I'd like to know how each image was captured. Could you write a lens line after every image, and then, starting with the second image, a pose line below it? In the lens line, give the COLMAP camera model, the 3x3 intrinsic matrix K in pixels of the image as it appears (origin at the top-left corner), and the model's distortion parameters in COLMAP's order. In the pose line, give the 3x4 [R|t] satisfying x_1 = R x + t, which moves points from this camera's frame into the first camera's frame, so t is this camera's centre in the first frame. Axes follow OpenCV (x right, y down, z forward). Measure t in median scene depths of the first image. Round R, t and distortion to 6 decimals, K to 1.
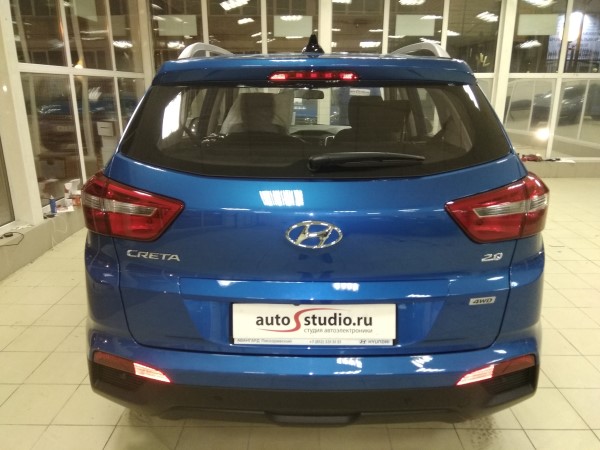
lens RADIAL K [[454.8, 0, 300.0], [0, 454.8, 225.0], [0, 0, 1]] dist [0.199973, 0.000257]
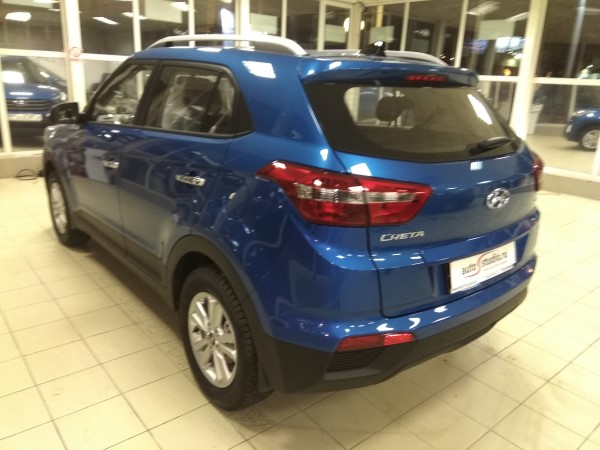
lens RADIAL K [[465.4, 0, 300.0], [0, 465.4, 225.0], [0, 0, 1]] dist [0.092592, 0.000855]
pose [[0.759975, -0.164283, 0.628847, -1.217764], [0.151817, 0.985633, 0.074017, -0.083387], [-0.631973, 0.039219, 0.773998, 0.268138]]
